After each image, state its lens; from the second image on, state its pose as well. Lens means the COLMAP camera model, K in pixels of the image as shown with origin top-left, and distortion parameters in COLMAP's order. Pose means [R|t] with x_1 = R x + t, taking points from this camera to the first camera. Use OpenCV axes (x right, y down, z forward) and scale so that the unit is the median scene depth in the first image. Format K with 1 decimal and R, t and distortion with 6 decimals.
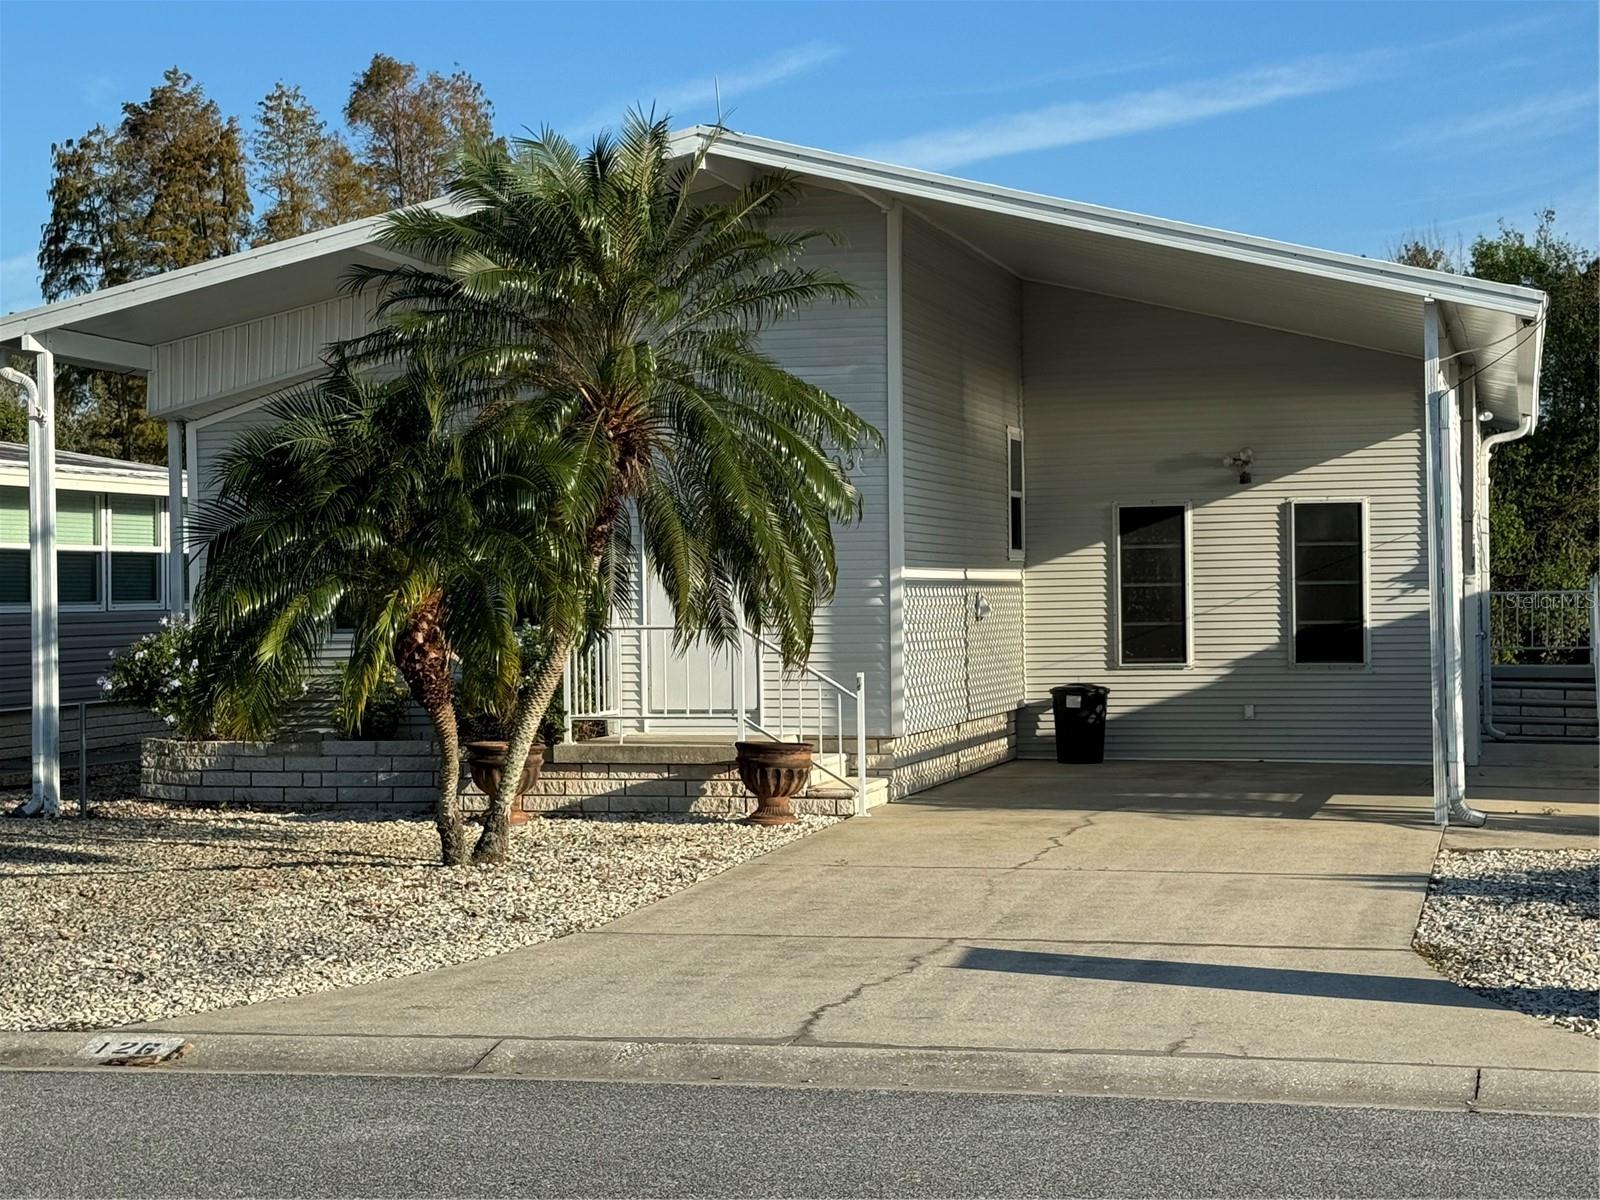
lens RADIAL K [[2768.2, 0, 800.0], [0, 2768.2, 600.0], [0, 0, 1]] dist [0.177615, -0.059653]
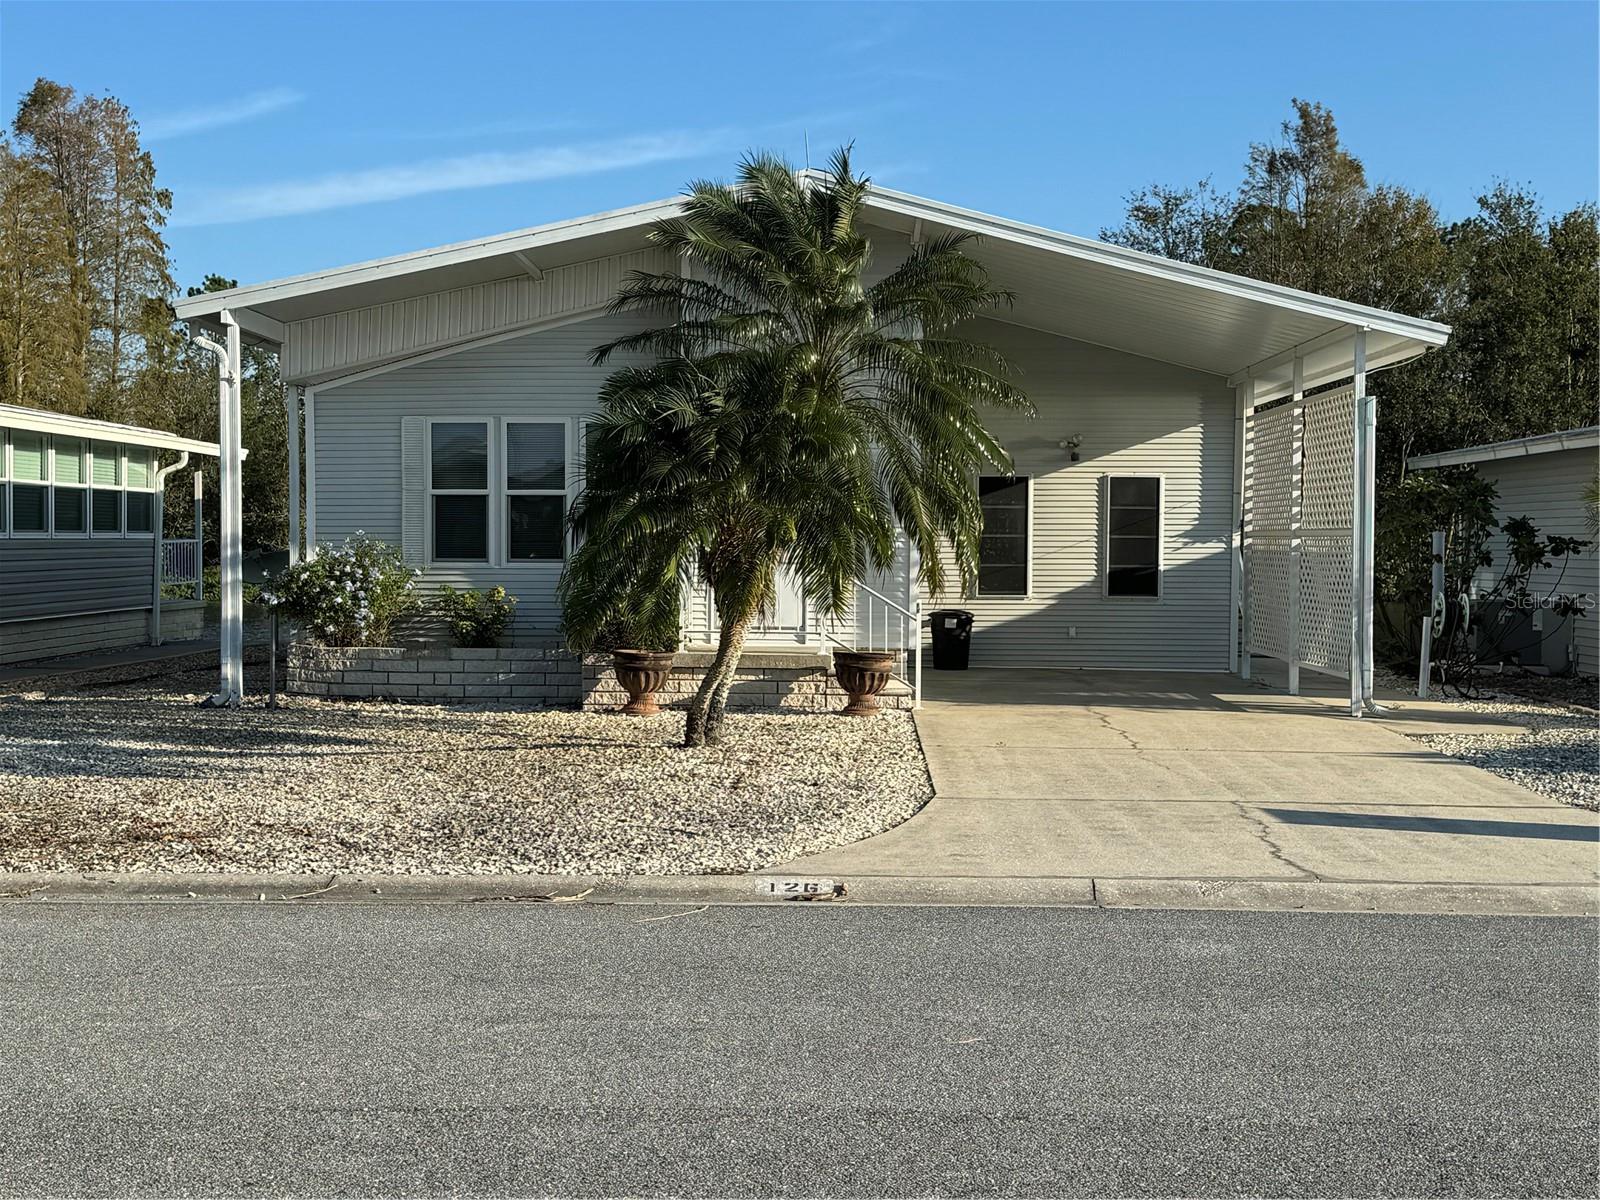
lens RADIAL K [[2140.5, 0, 793.6], [0, 2140.5, 607.7], [0, 0, 1]] dist [0.245417, -0.729608]
pose [[0.975296, 0.012701, 0.220535, -0.230474], [-0.019282, 0.999430, 0.027714, 0.002847], [-0.220058, -0.031282, 0.974985, 0.025714]]
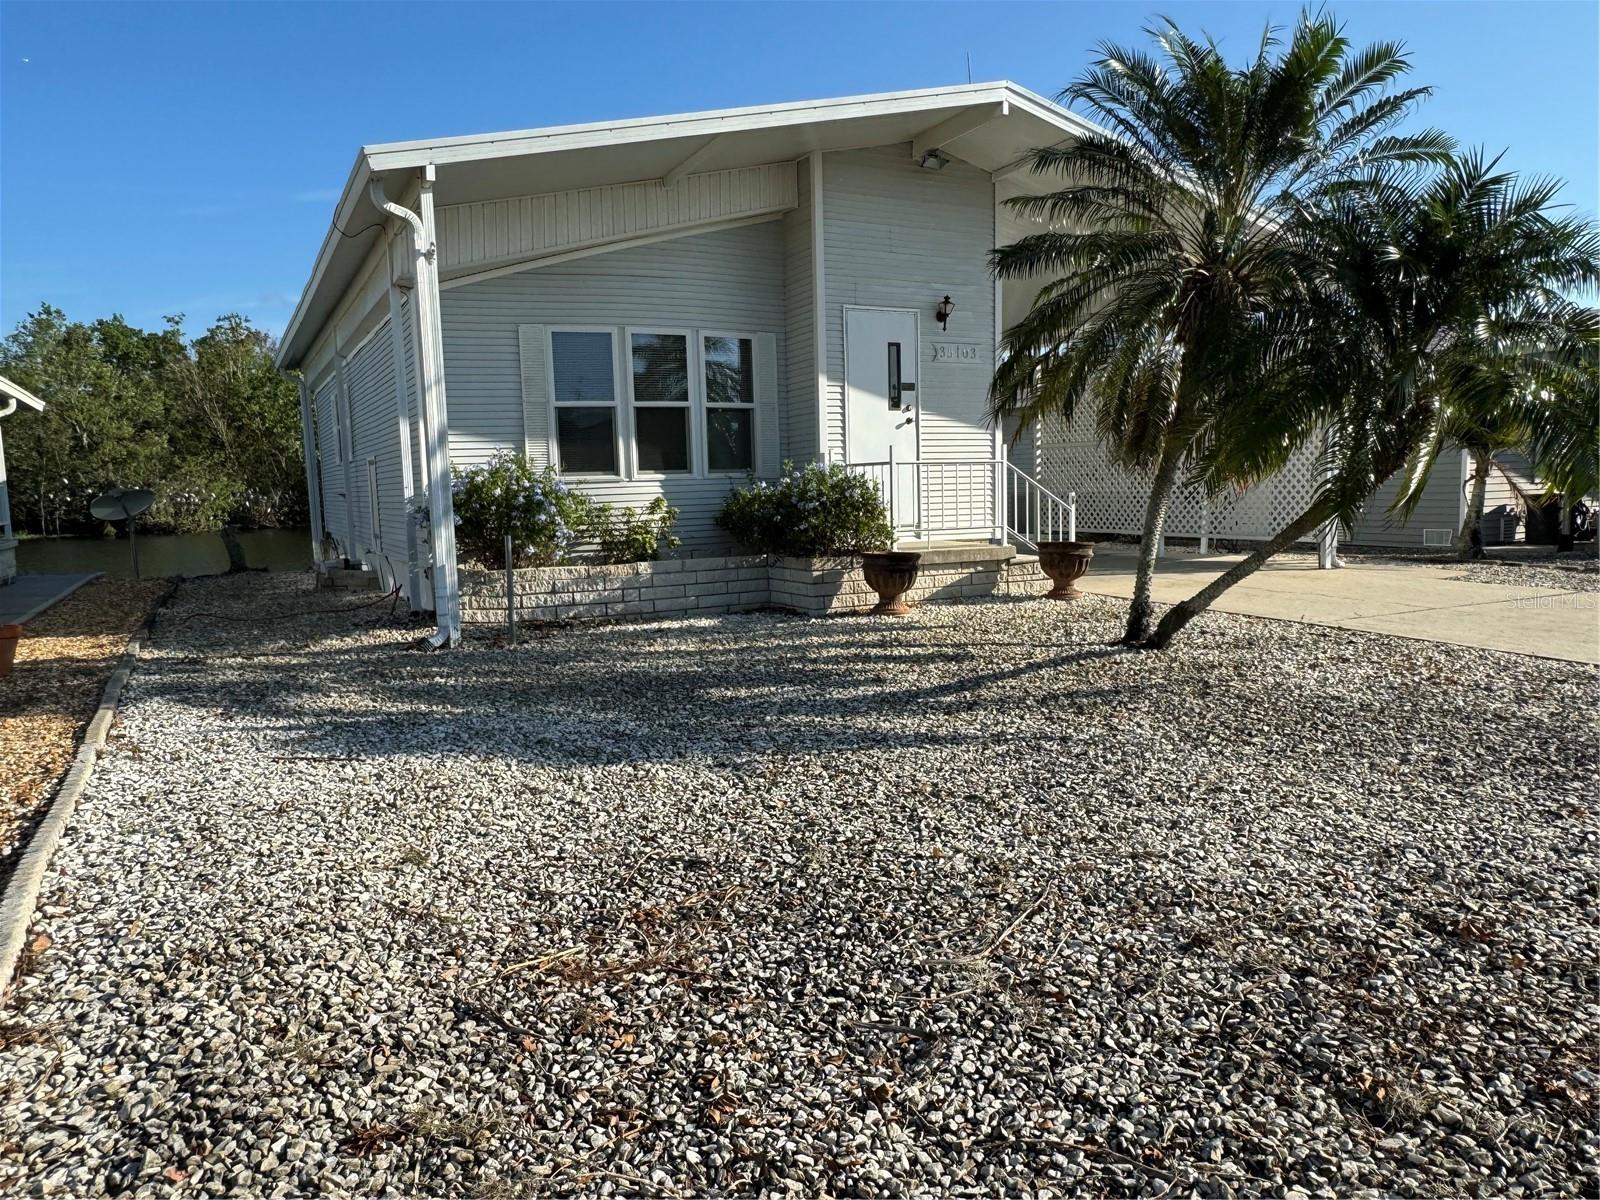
lens RADIAL K [[1120.2, 0, 807.8], [0, 1120.2, 603.5], [0, 0, 1]] dist [0.004876, 0.000431]
pose [[0.738330, -0.079460, 0.669742, -0.433849], [0.016307, 0.994848, 0.100055, 0.020652], [-0.674242, -0.062952, 0.735822, 0.582120]]
